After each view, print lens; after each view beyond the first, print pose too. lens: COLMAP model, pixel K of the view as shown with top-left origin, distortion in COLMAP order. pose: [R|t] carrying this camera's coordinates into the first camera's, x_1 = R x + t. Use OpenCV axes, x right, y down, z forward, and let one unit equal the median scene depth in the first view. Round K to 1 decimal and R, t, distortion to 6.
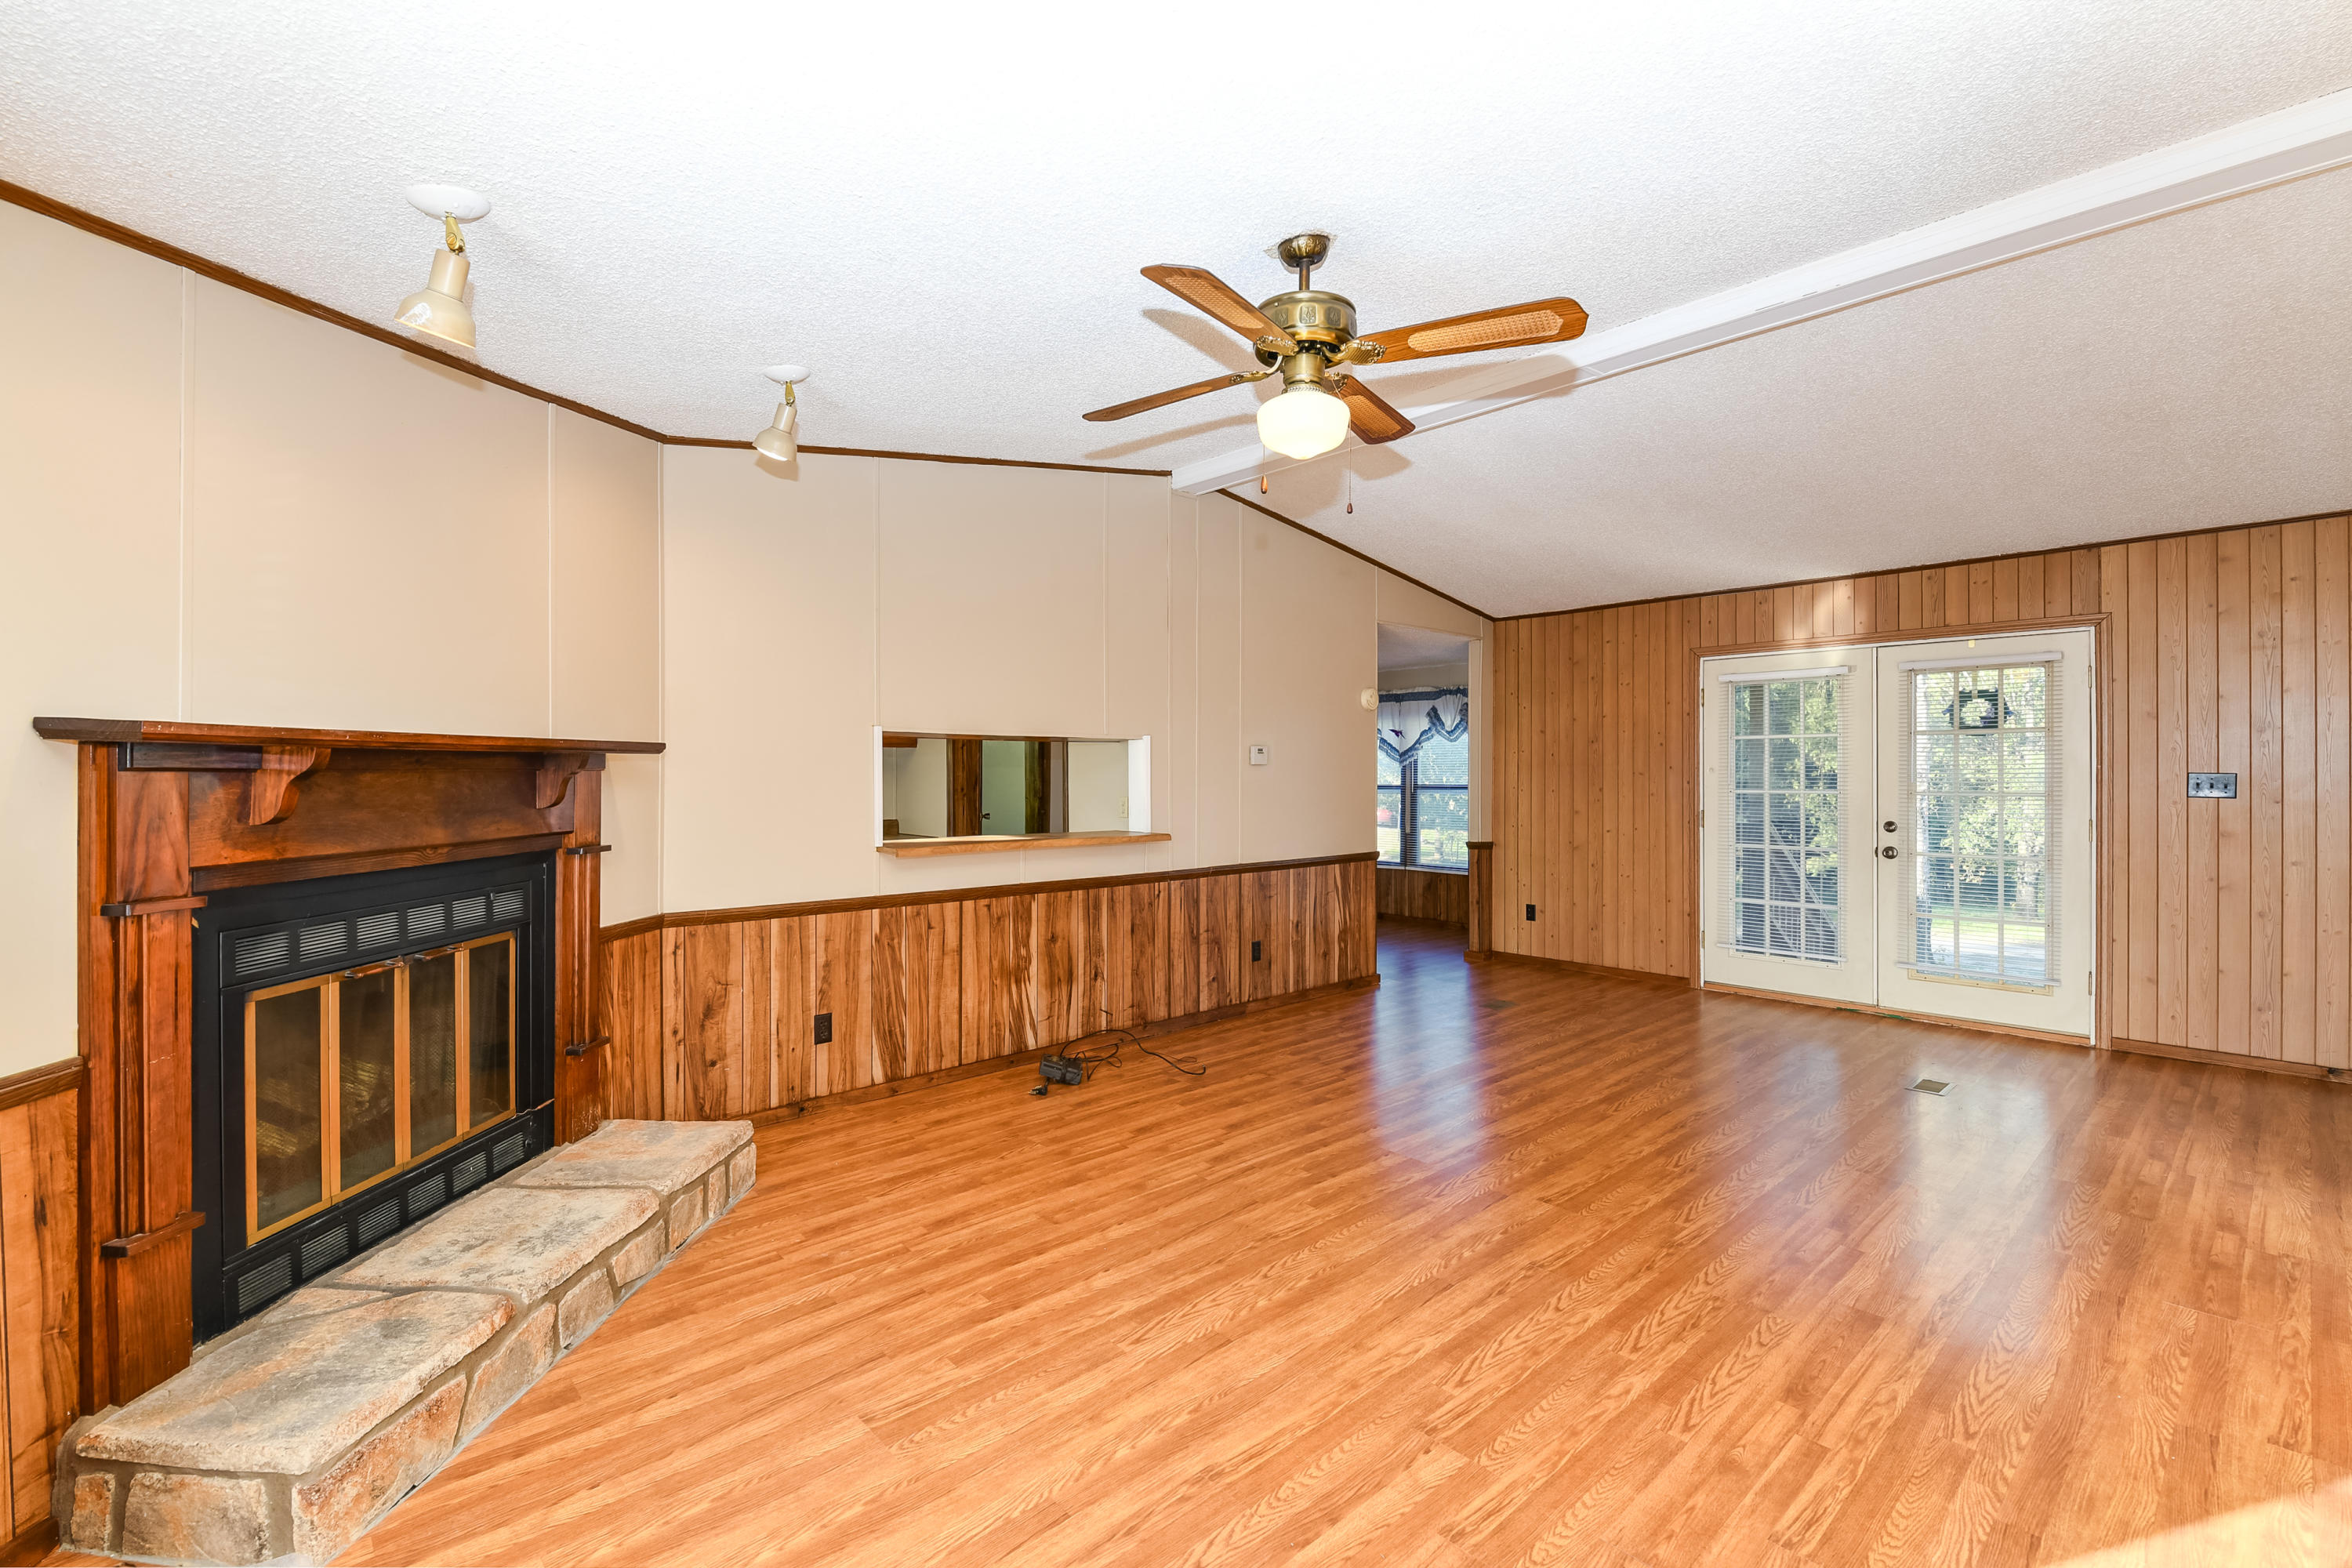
lens RADIAL K [[1018.0, 0, 1188.2], [0, 1018.0, 819.9], [0, 0, 1]] dist [0.001425, -0.005846]
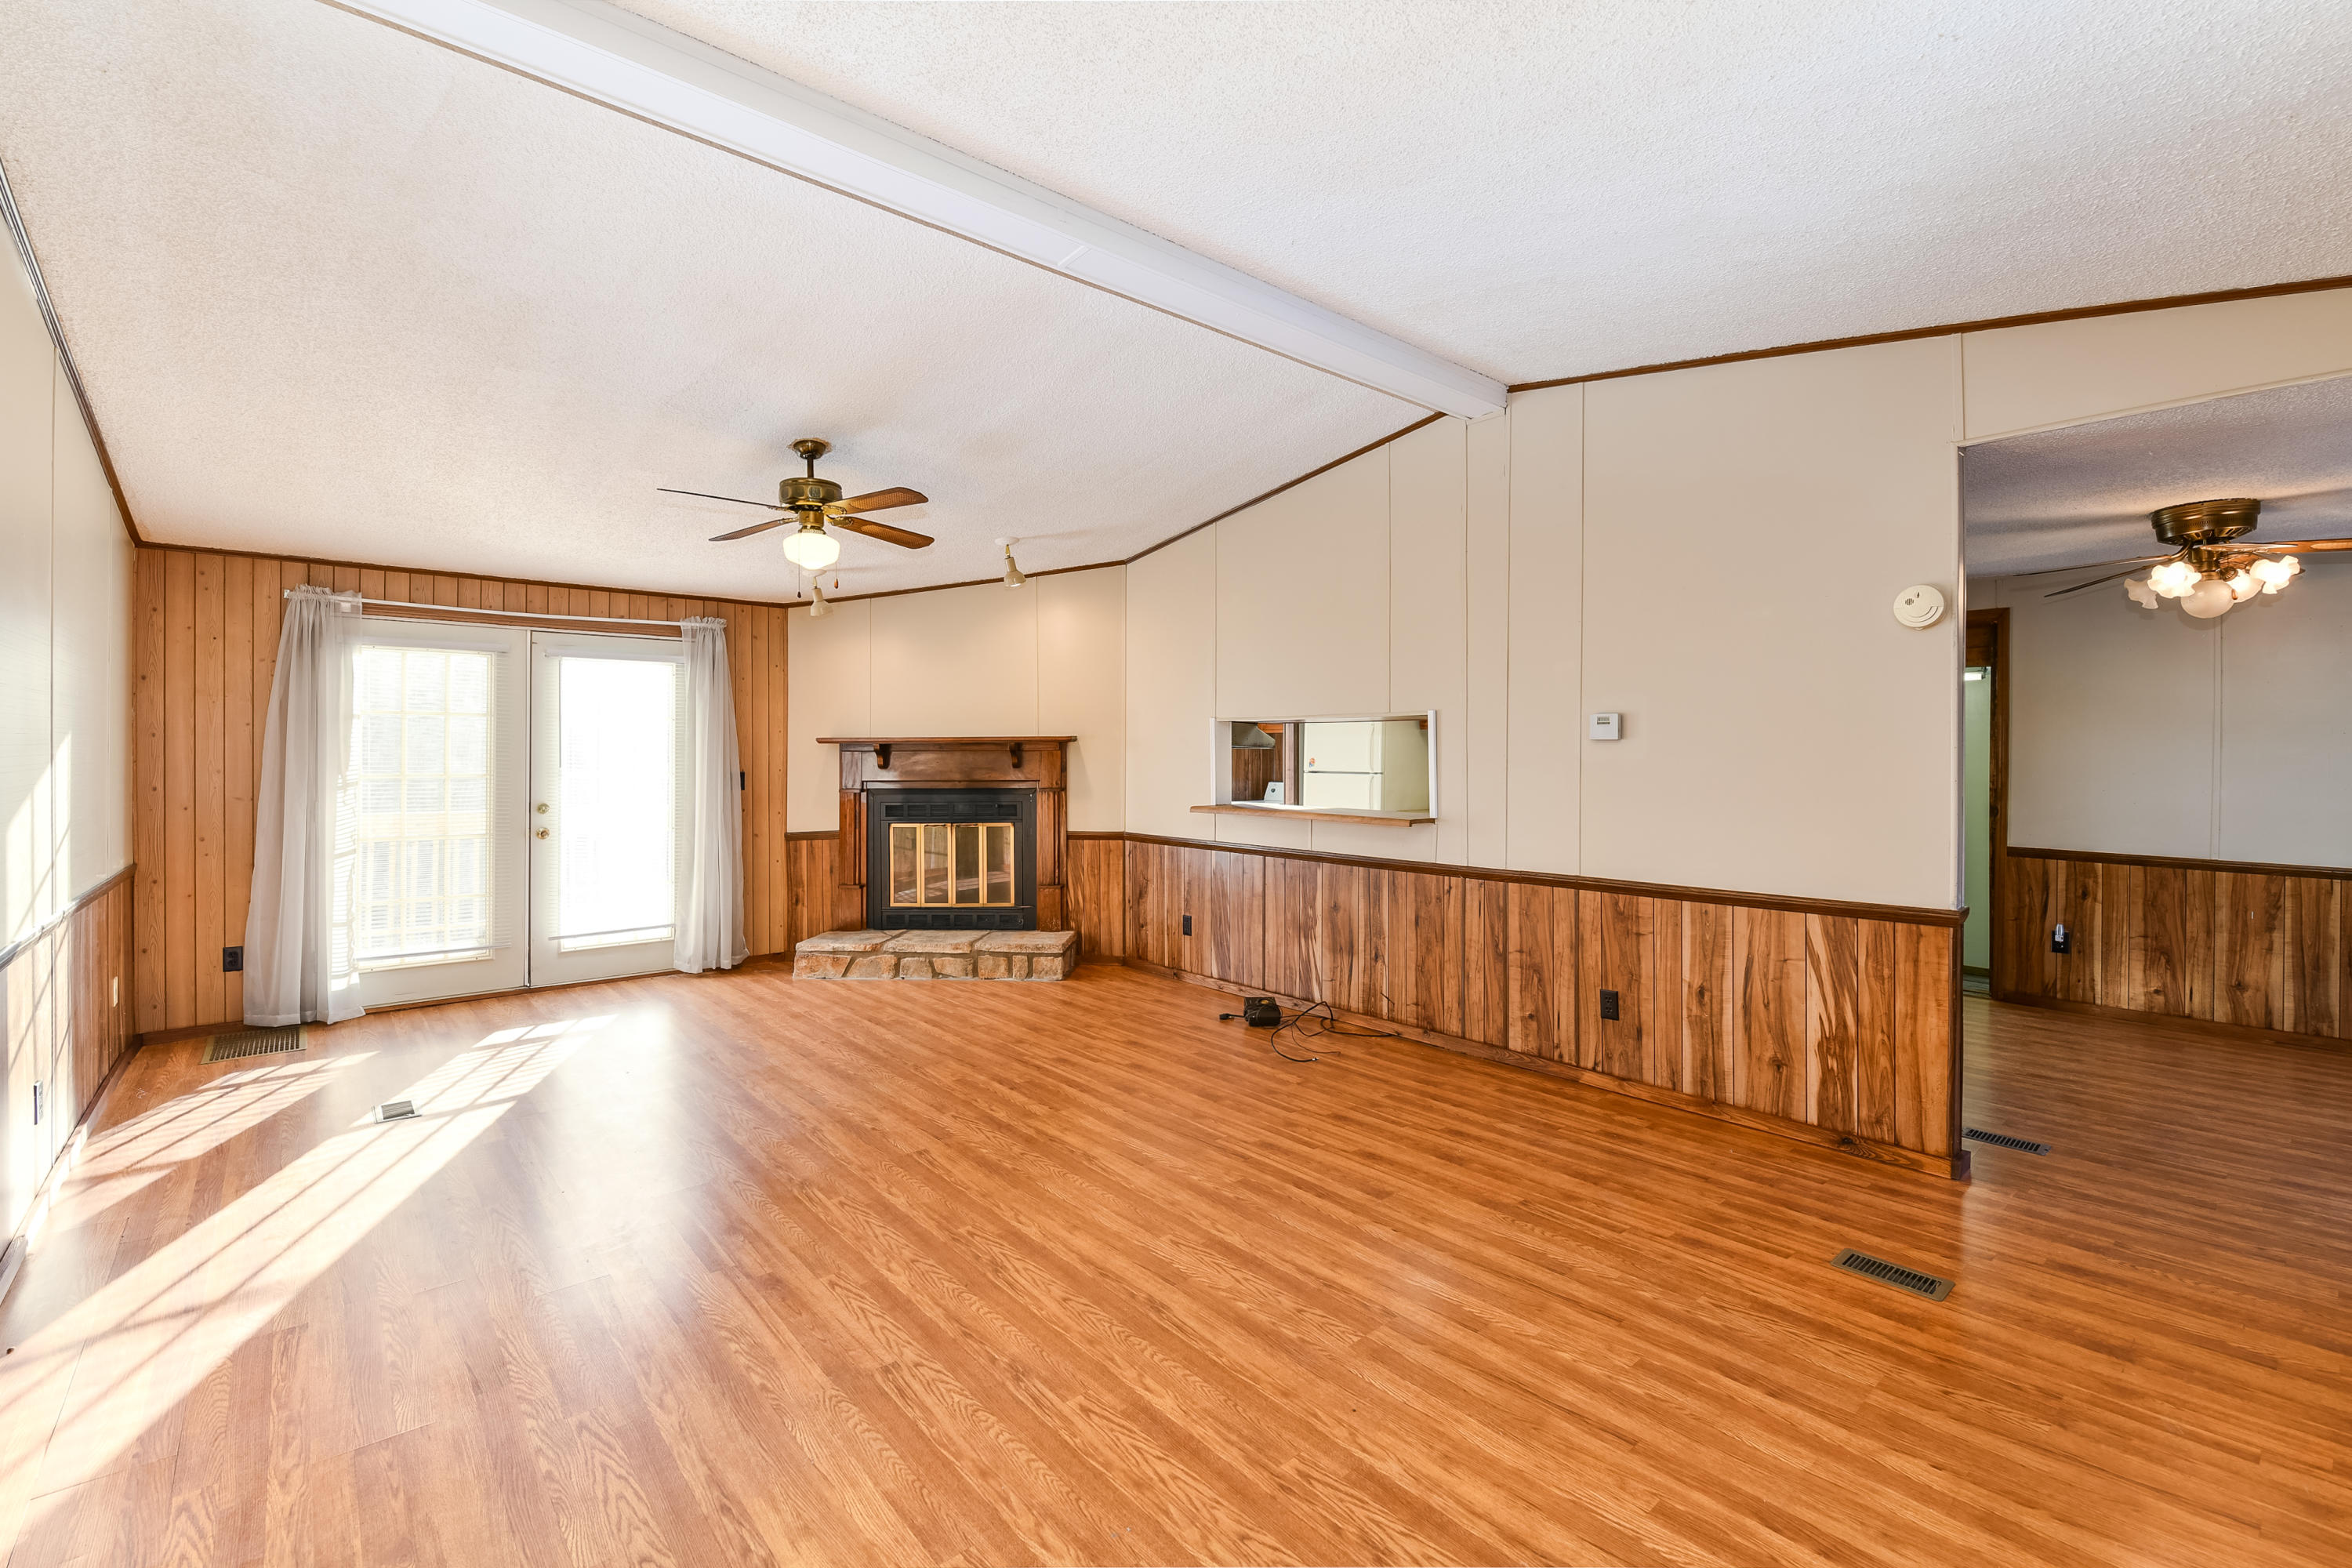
lens RADIAL K [[1018.0, 0, 1174.5], [0, 1018.0, 748.0], [0, 0, 1]] dist [0.001425, -0.005846]
pose [[-0.031593, -0.004341, -0.999491, 0.970140], [-0.047458, 0.998869, -0.002838, -0.041337], [0.998373, 0.047344, -0.031763, 0.877915]]
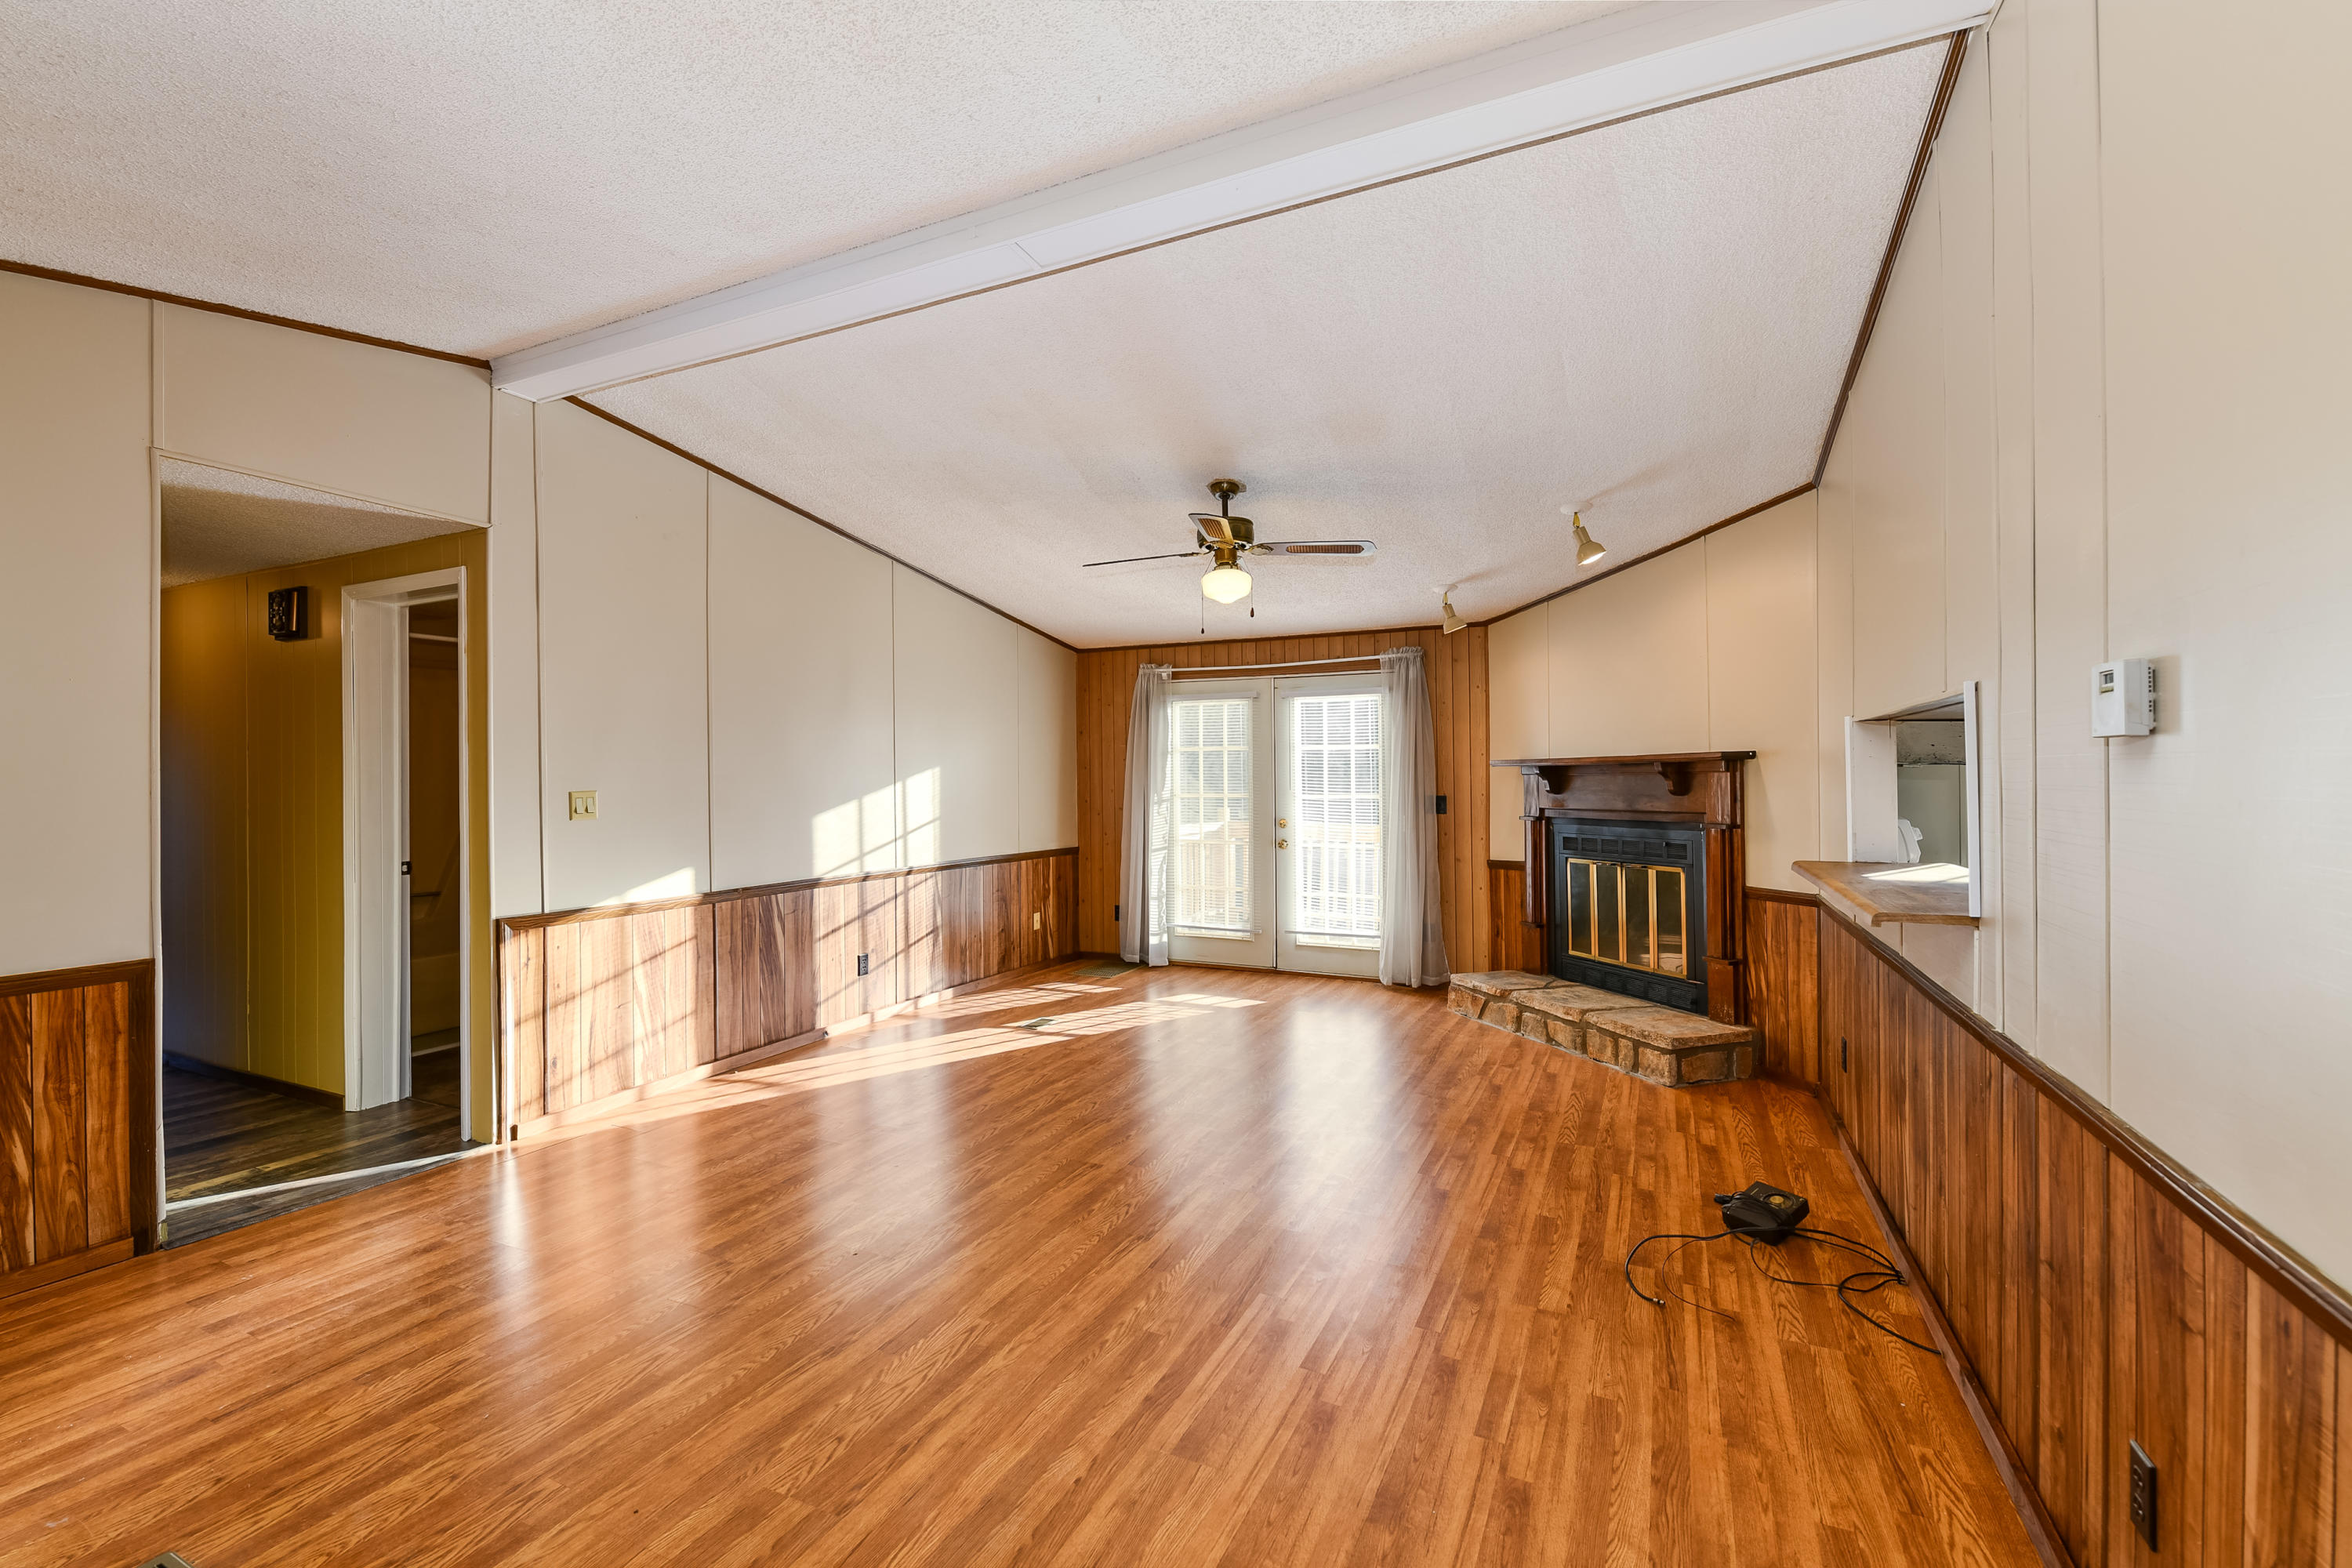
lens RADIAL K [[1018.0, 0, 1168.6], [0, 1018.0, 776.9], [0, 0, 1]] dist [0.001425, -0.005846]
pose [[-0.932070, 0.006363, -0.362223, 0.463068], [-0.010227, 0.998985, 0.043864, -0.067549], [0.362134, 0.044589, -0.931059, 1.399185]]
